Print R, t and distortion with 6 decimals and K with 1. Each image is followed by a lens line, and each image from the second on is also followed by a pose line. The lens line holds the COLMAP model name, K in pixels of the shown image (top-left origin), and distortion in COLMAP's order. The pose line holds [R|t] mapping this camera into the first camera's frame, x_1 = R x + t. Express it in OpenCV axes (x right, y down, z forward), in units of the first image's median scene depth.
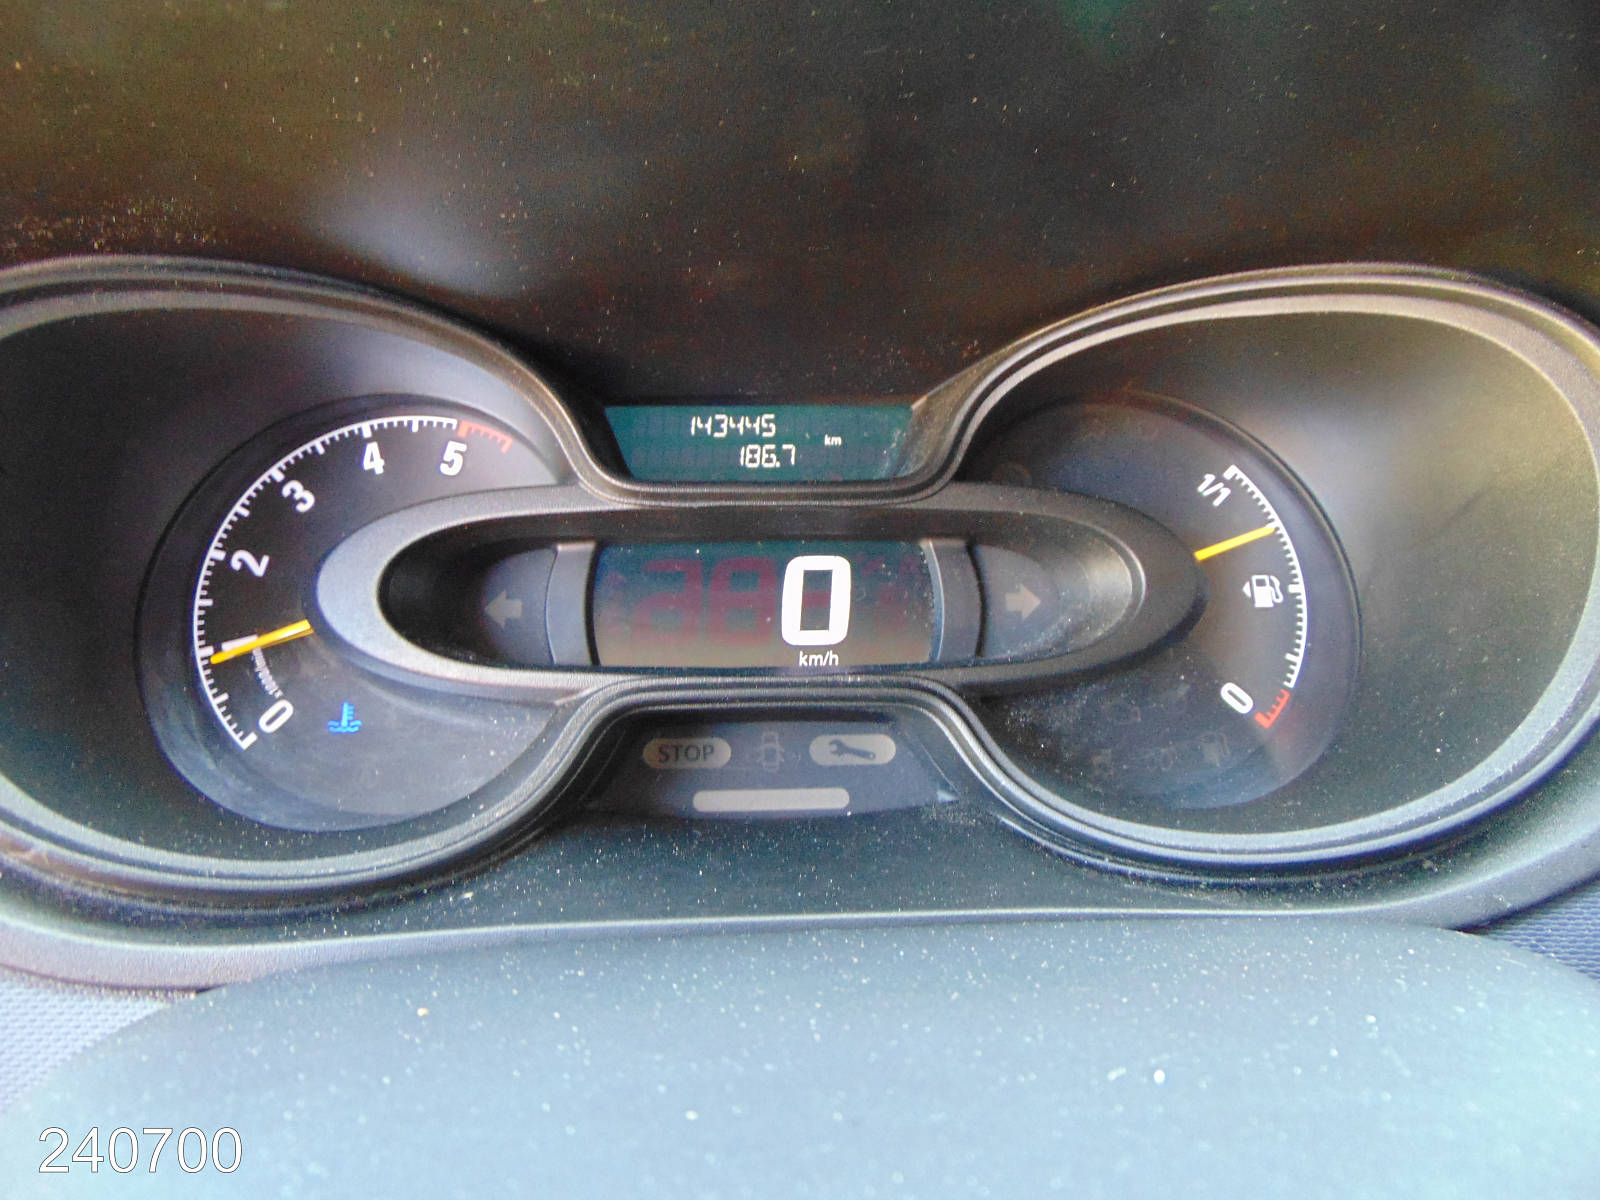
lens RADIAL K [[1178.1, 0, 793.1], [0, 1178.1, 599.3], [0, 0, 1]] dist [0.001455, 0.004045]
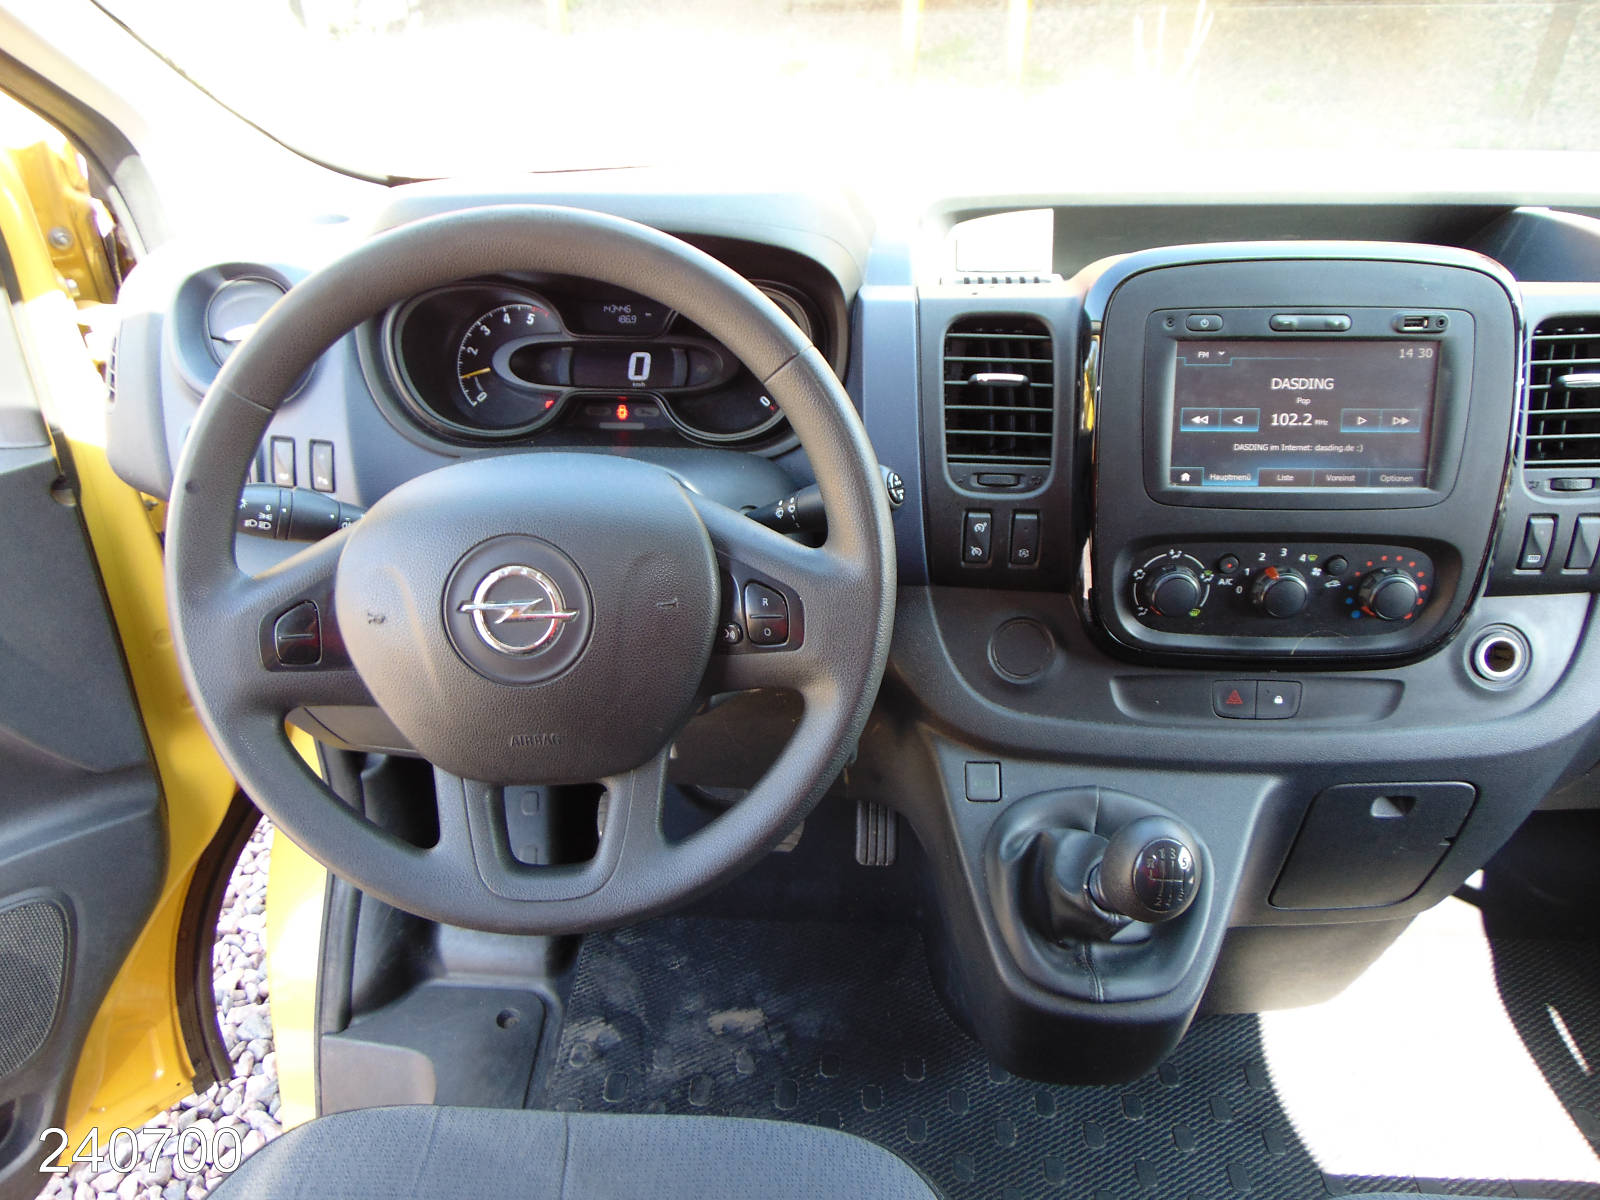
lens RADIAL K [[1178.1, 0, 800.6], [0, 1178.1, 596.3], [0, 0, 1]] dist [0.001455, 0.004045]
pose [[0.993530, 0.049496, -0.102212, 0.854013], [-0.024652, 0.972561, 0.231338, -0.150511], [0.110858, -0.227322, 0.967489, -2.324943]]
